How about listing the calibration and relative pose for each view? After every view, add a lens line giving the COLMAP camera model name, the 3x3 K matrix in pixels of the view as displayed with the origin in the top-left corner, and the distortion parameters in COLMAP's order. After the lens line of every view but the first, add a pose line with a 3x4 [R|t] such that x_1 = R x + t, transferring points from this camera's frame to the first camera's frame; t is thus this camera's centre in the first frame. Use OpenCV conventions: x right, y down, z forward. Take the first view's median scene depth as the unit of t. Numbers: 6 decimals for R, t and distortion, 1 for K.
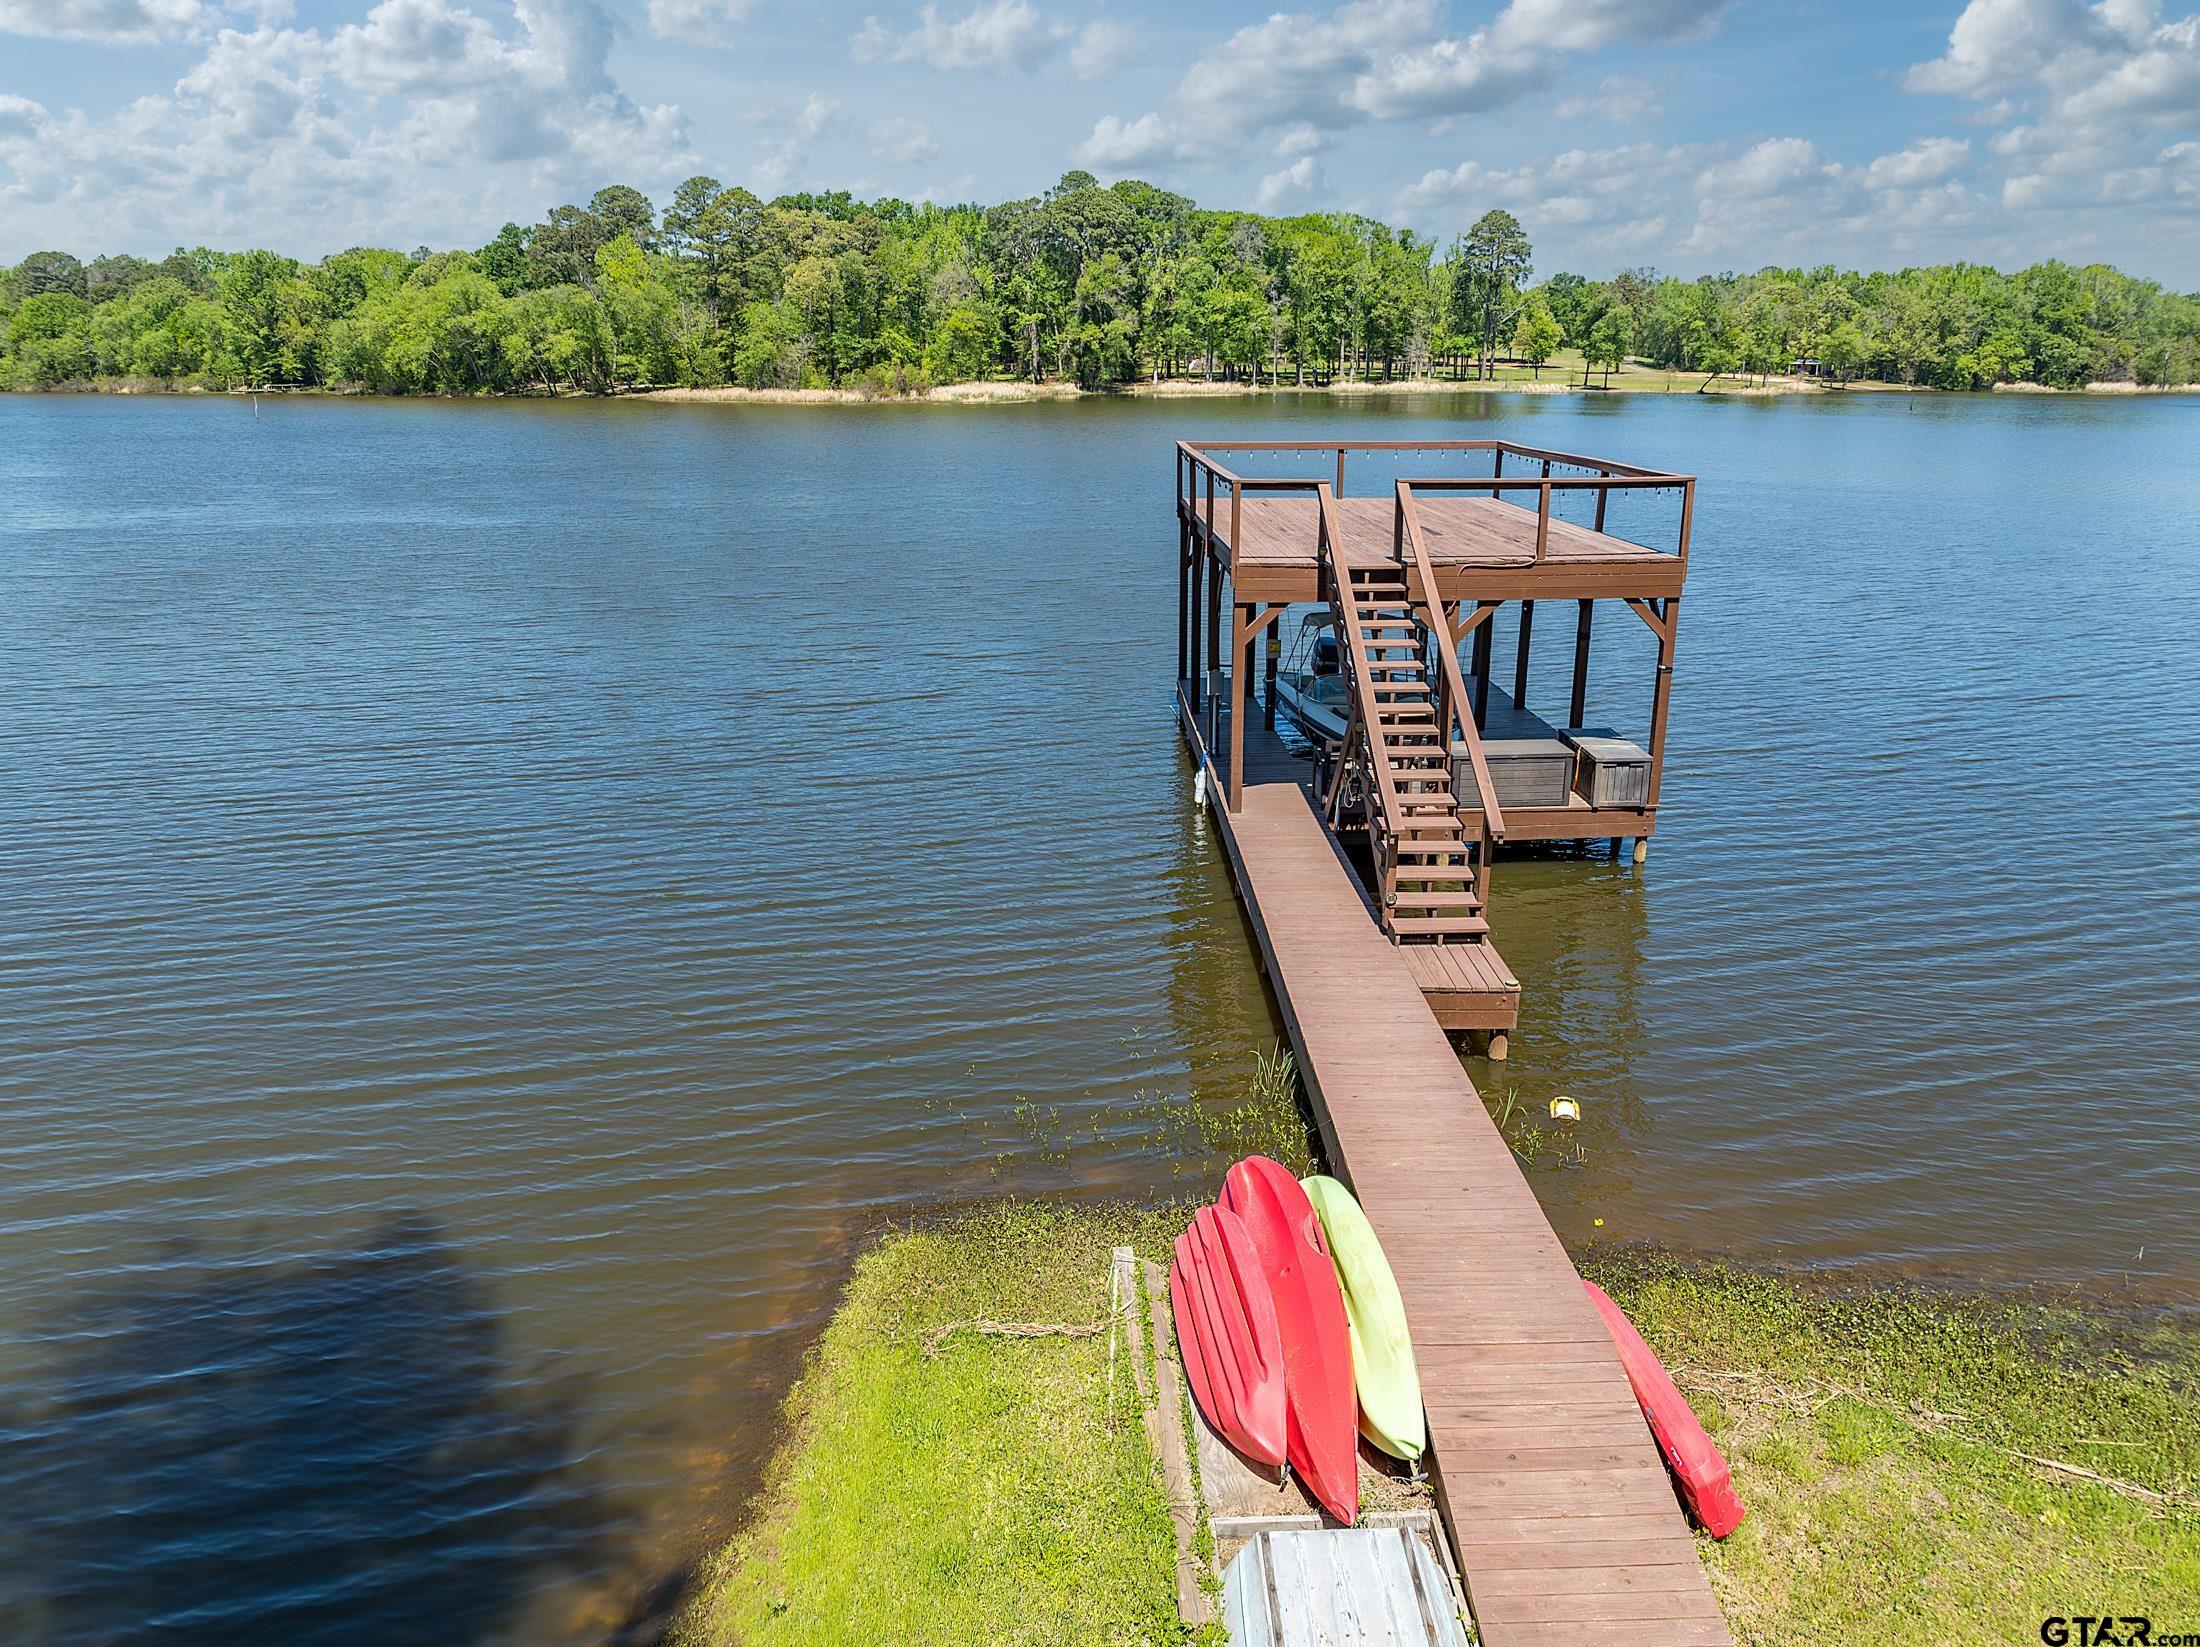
lens RADIAL K [[1550.6, 0, 1094.8], [0, 1550.6, 825.7], [0, 0, 1]] dist [-0.038758, 0.010688]
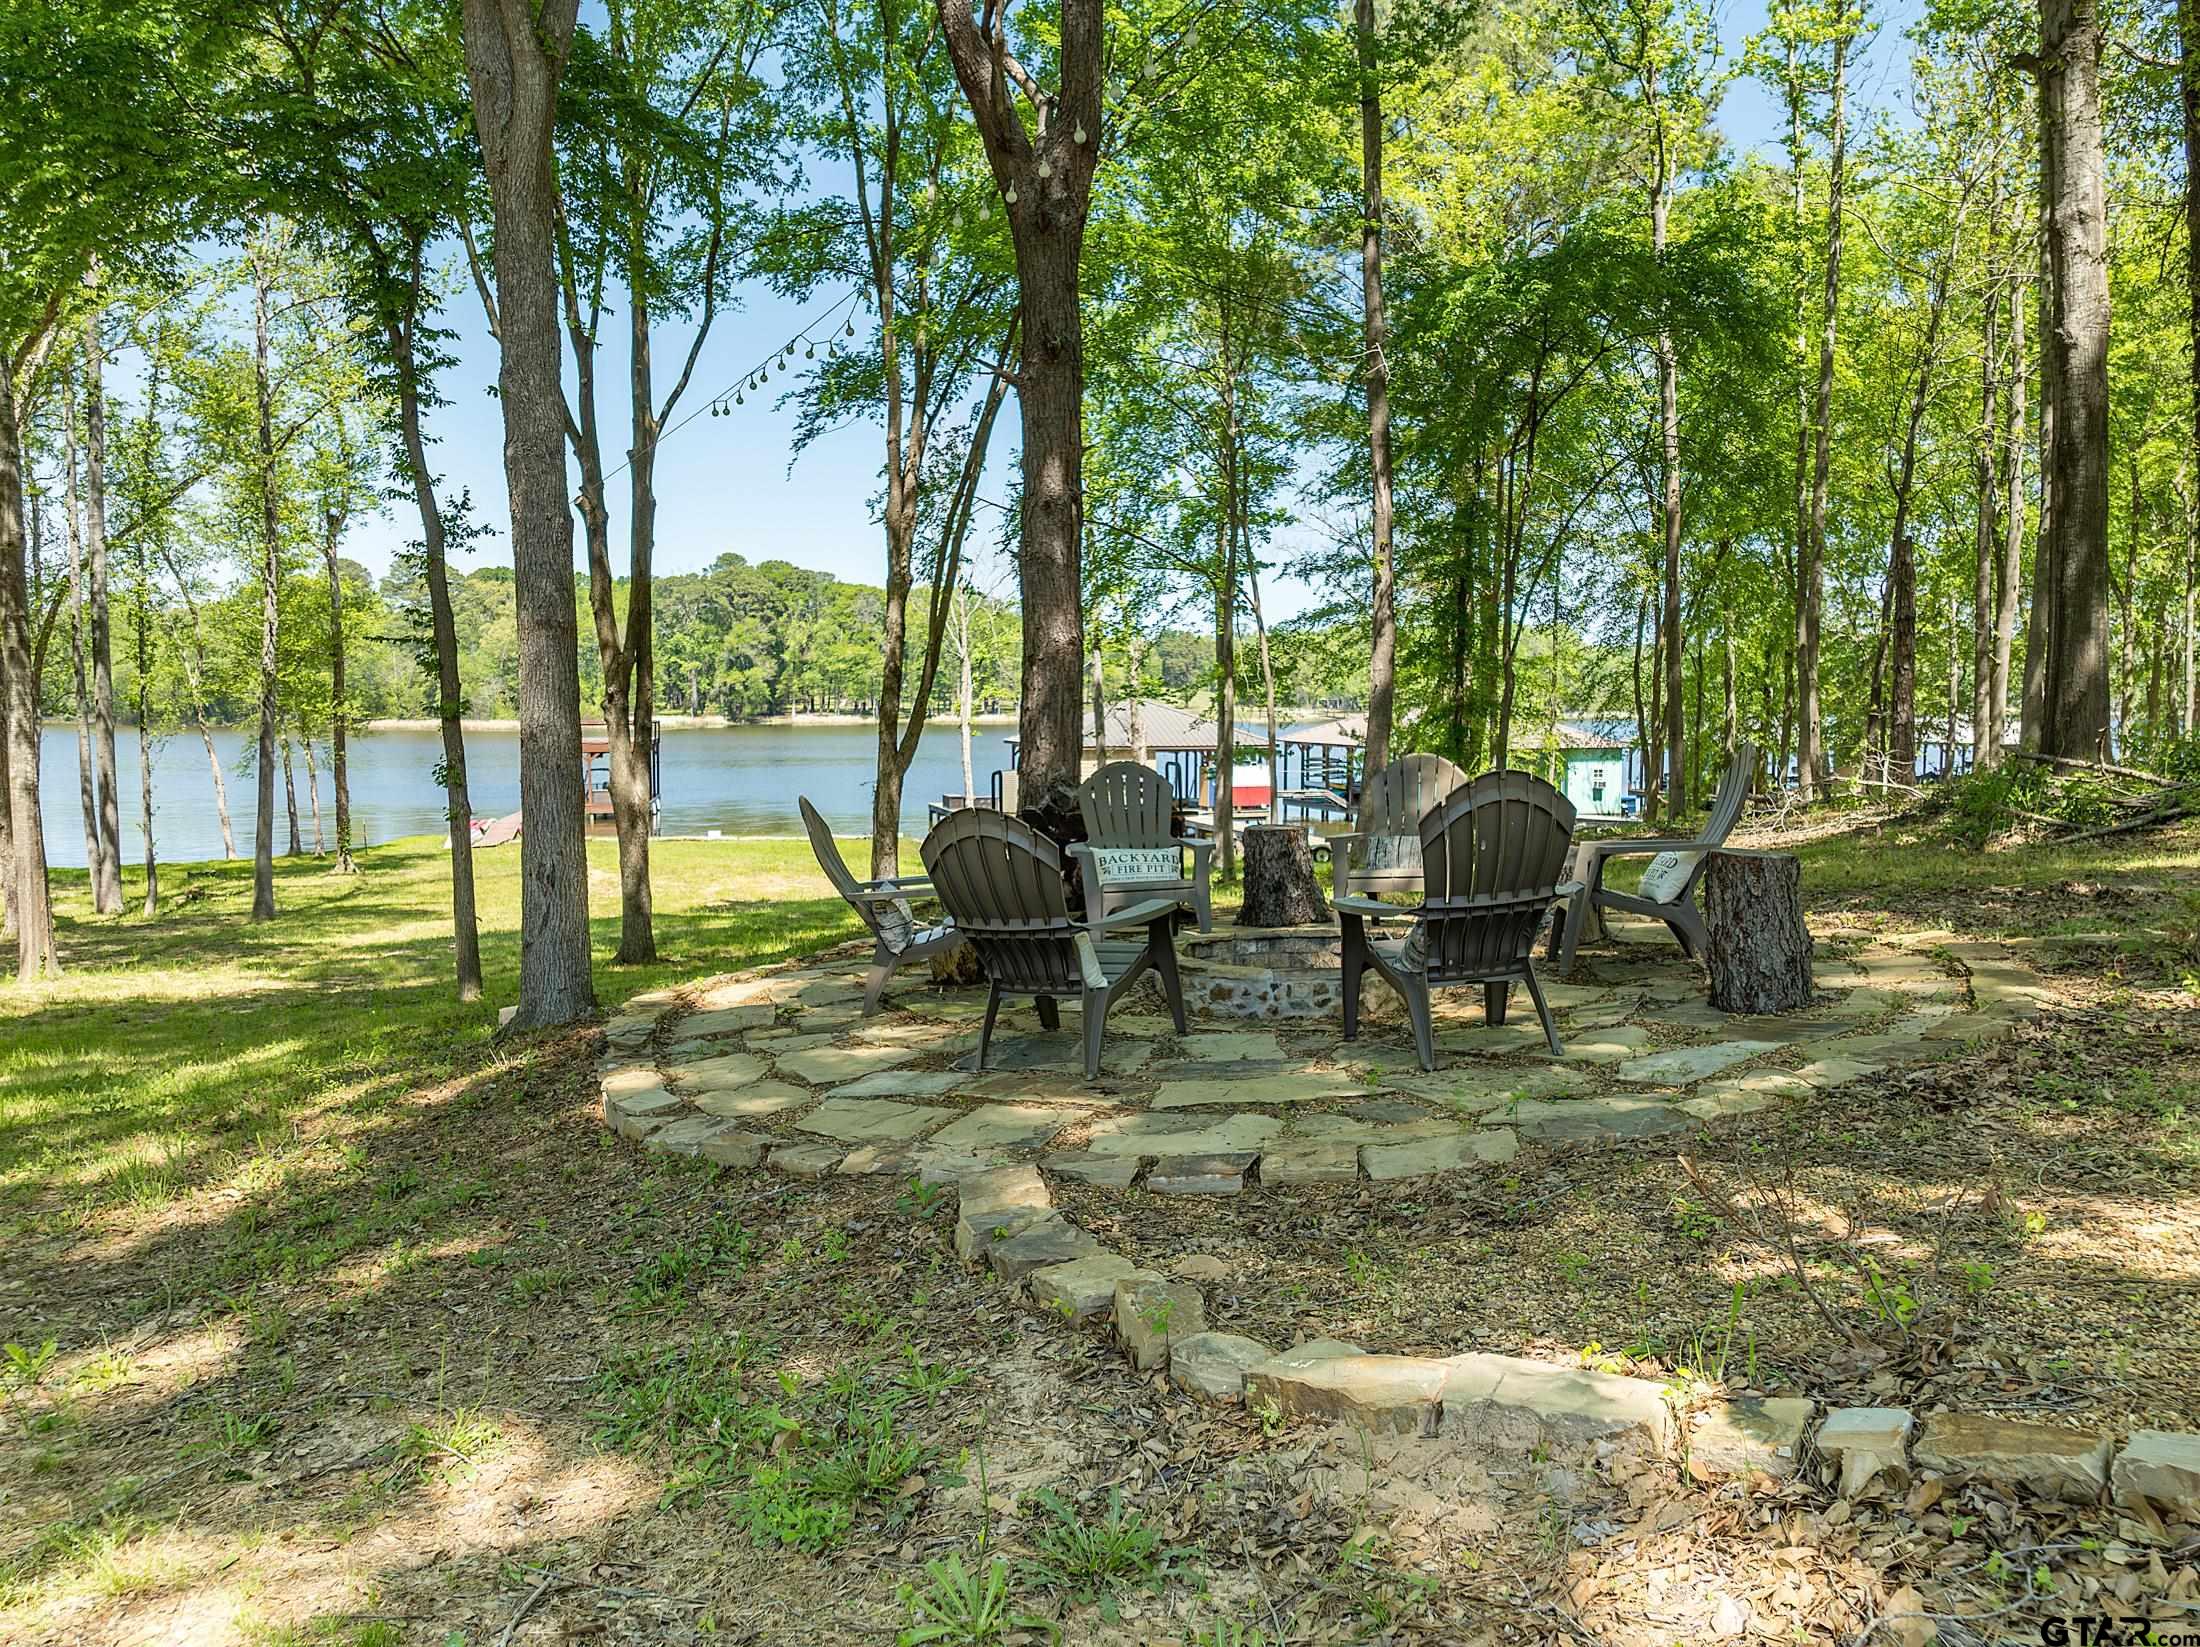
lens RADIAL K [[1550.6, 0, 1097.4], [0, 1550.6, 819.4], [0, 0, 1]] dist [-0.038758, 0.010688]
pose [[0.984607, -0.010249, 0.174484, 0.064729], [0.047274, 0.976687, -0.209399, 0.069926], [-0.168270, 0.214424, 0.962137, -0.231001]]
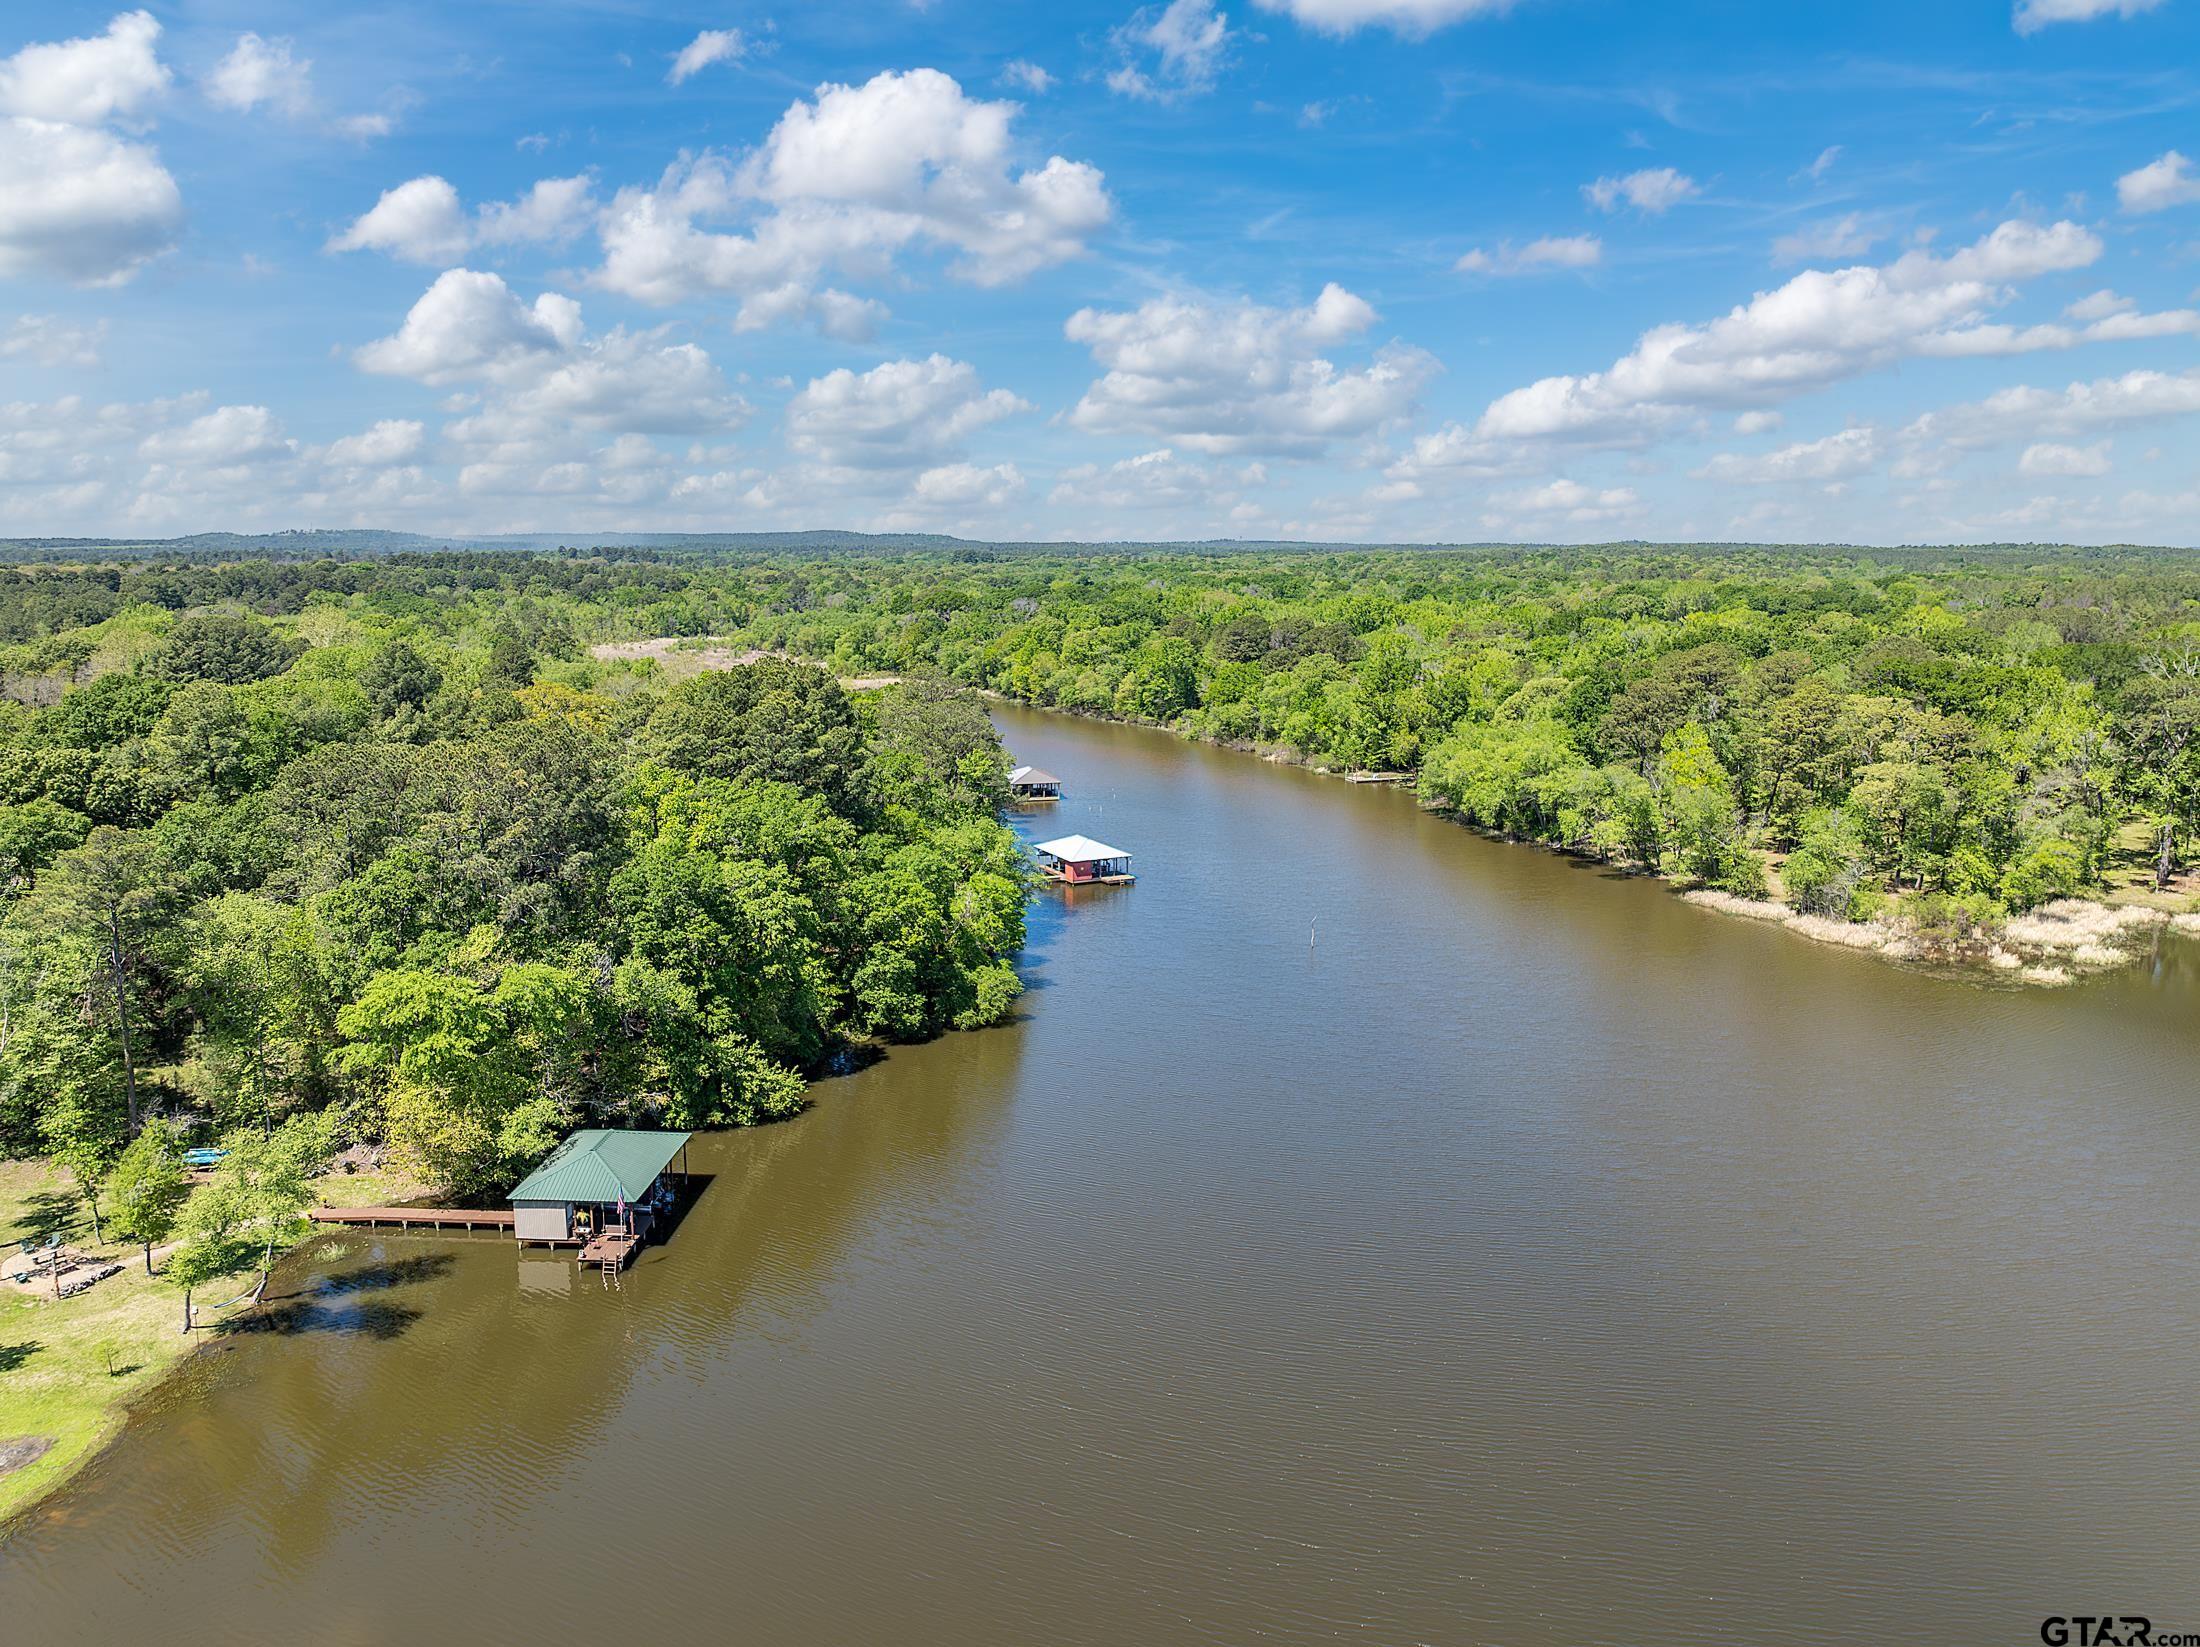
lens RADIAL K [[1550.6, 0, 1113.8], [0, 1550.6, 803.6], [0, 0, 1]] dist [-0.038758, 0.010688]
pose [[0.770800, 0.107030, -0.628023, 0.042768], [-0.184355, 0.981083, -0.059068, -0.182470], [0.609821, 0.161308, 0.775950, -0.017849]]
